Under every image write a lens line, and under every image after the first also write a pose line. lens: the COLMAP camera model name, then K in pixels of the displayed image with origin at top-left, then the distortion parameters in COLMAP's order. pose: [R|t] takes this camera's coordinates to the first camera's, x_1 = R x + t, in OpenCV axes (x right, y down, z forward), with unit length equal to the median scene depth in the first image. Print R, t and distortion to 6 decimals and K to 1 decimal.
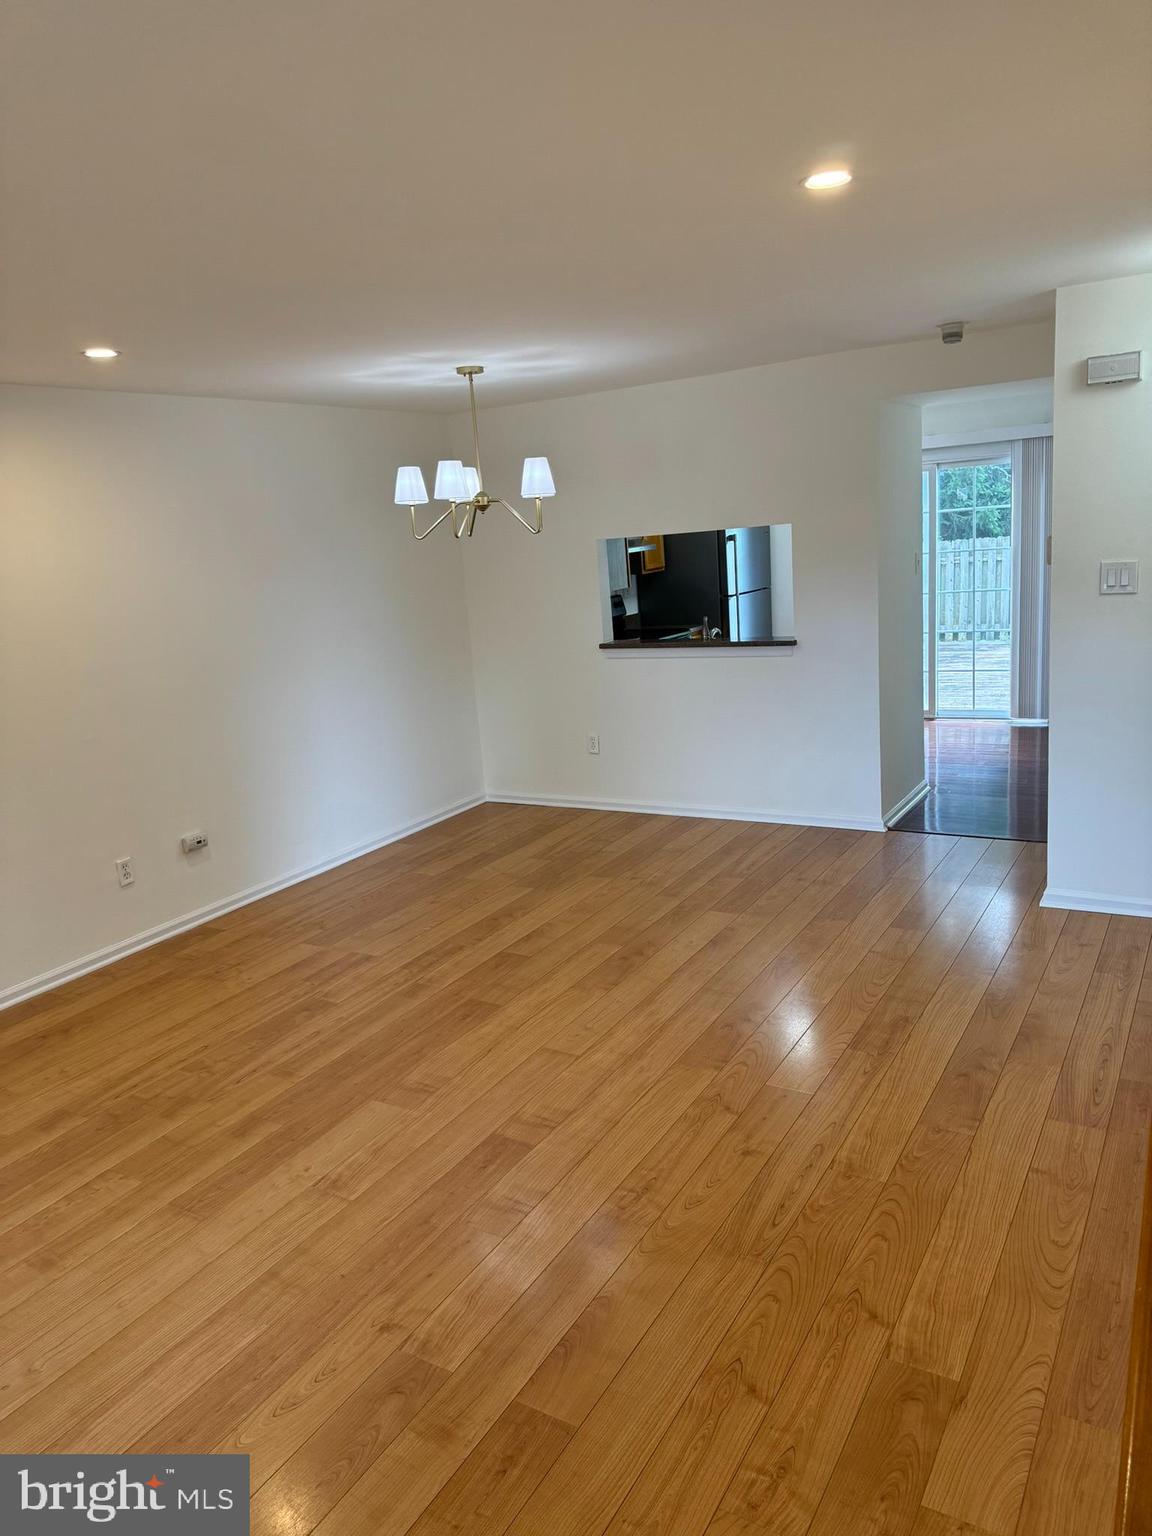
lens RADIAL K [[1082.7, 0, 570.5], [0, 1082.7, 759.2], [0, 0, 1]] dist [0.062009, -0.078903]
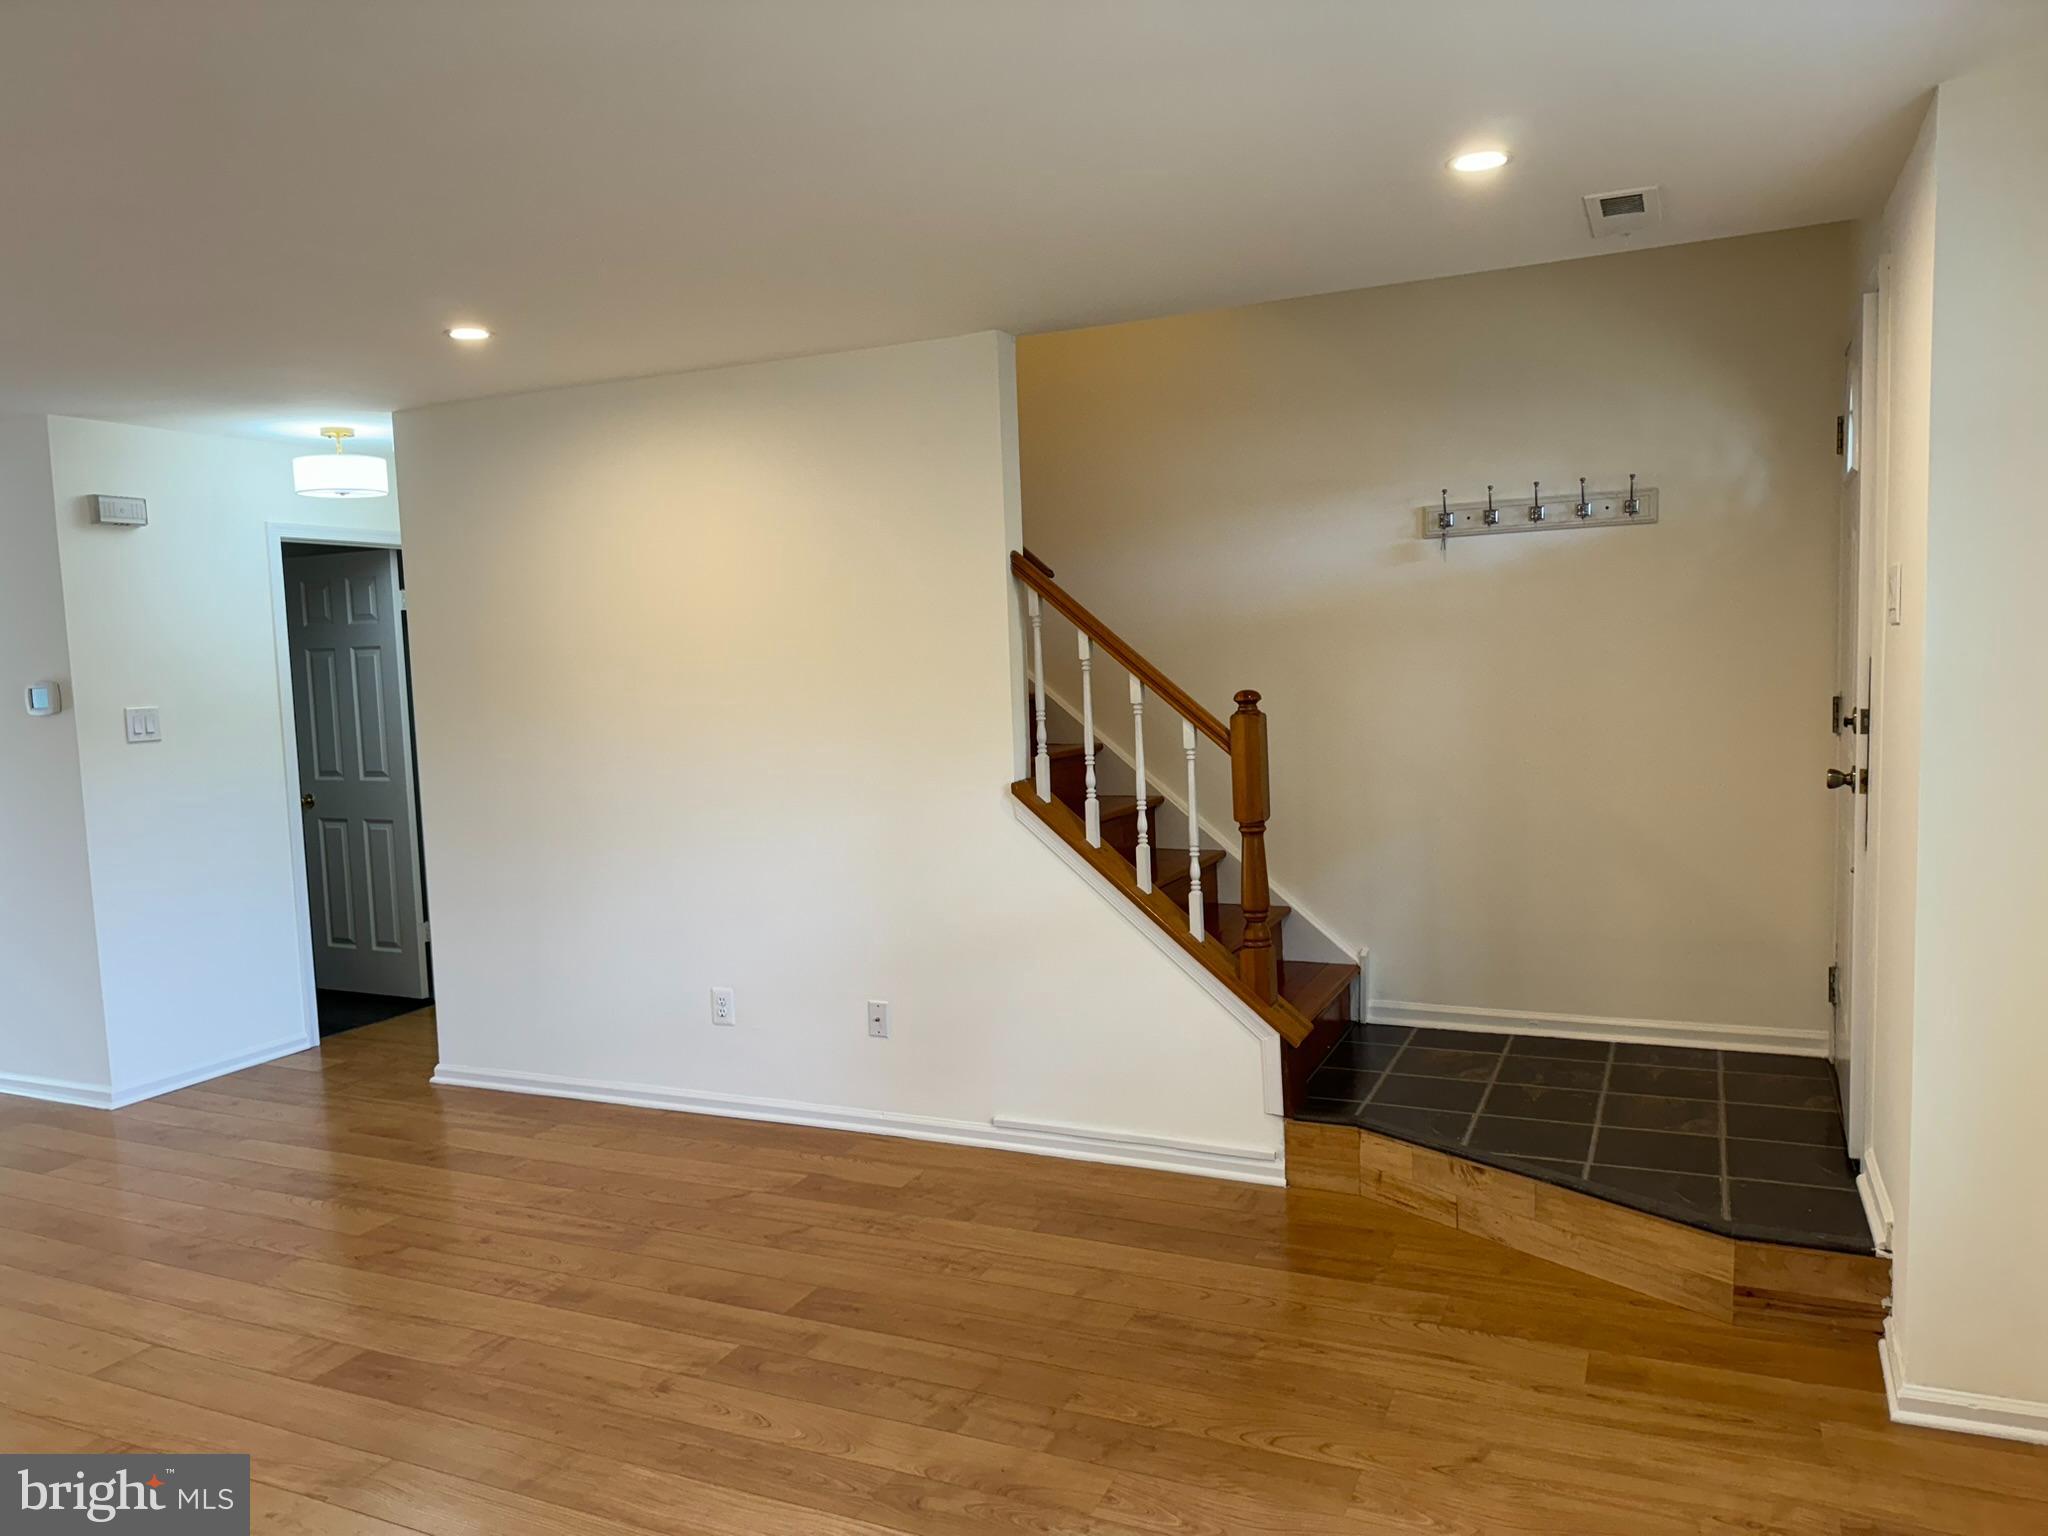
lens RADIAL K [[1443.7, 0, 1032.9], [0, 1443.7, 773.1], [0, 0, 1]] dist [0.062009, -0.078903]
pose [[-0.113877, -0.006593, 0.993473, -0.916027], [0.253603, 0.966657, 0.035484, 0.027555], [-0.960582, 0.255989, -0.108408, 0.440079]]
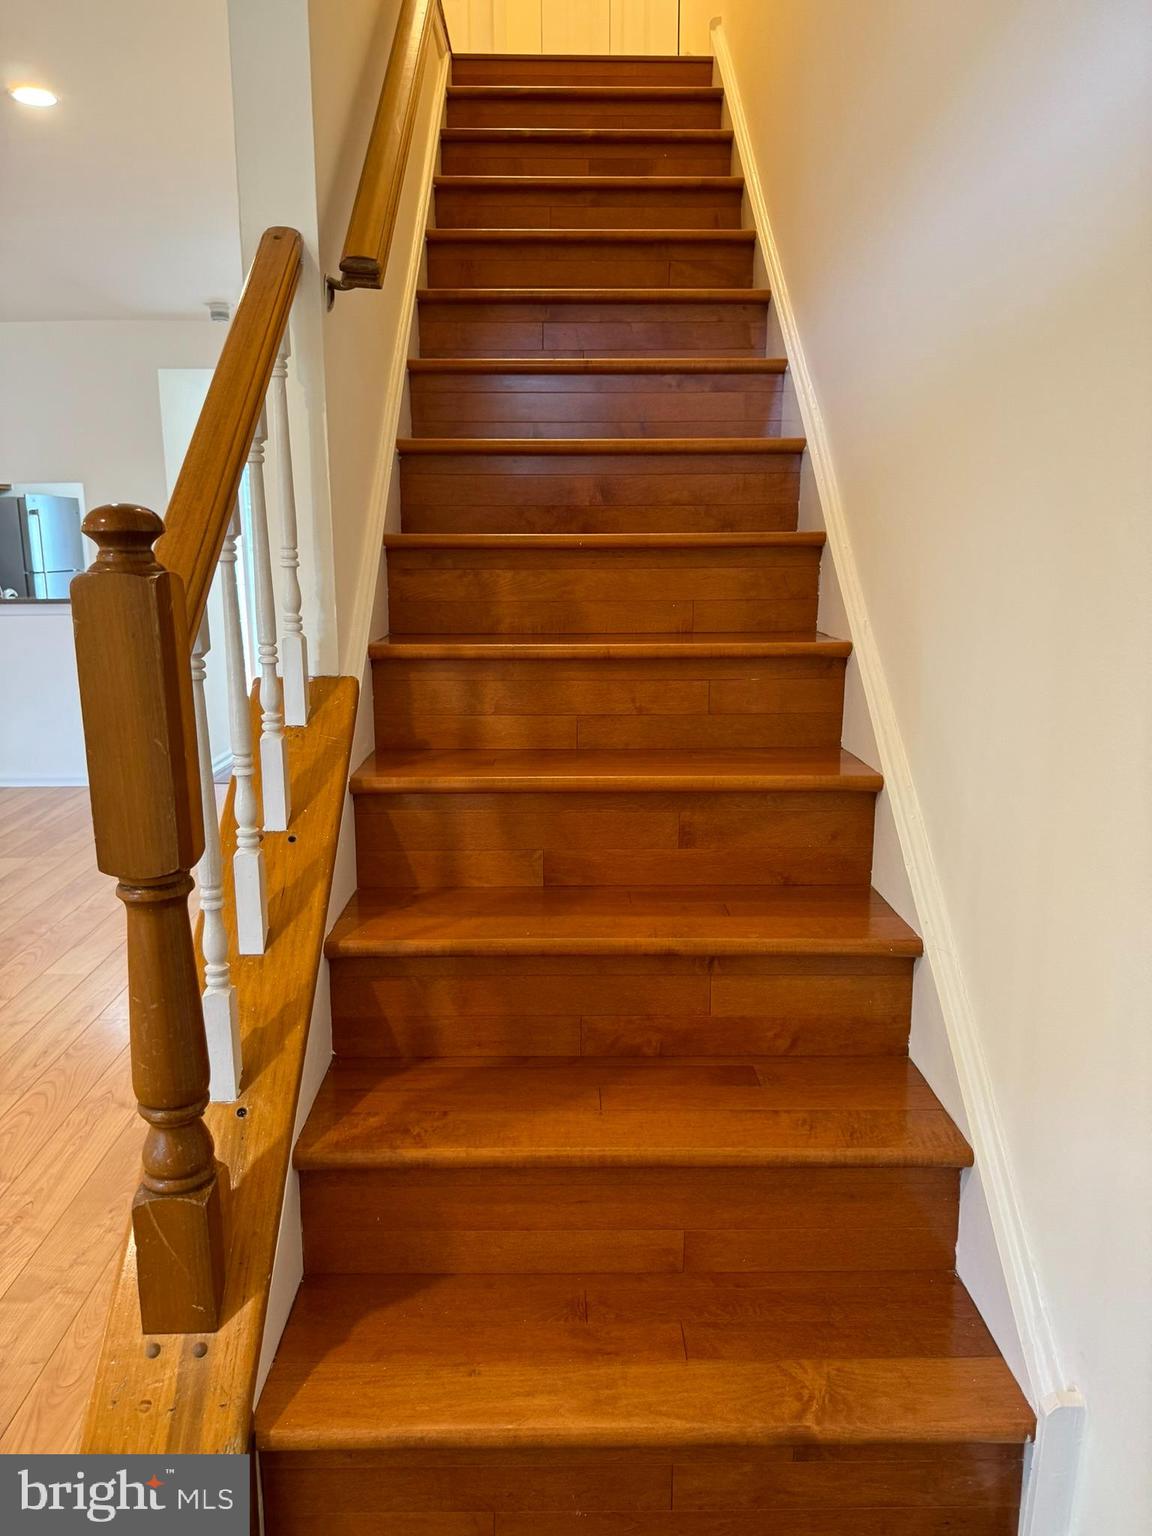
lens RADIAL K [[1082.7, 0, 571.6], [0, 1082.7, 785.9], [0, 0, 1]] dist [0.062009, -0.078903]
pose [[0.843321, -0.038970, 0.535996, 0.045627], [0.045140, 0.998979, 0.001609, 0.121661], [-0.535511, 0.022837, 0.844219, -0.130514]]
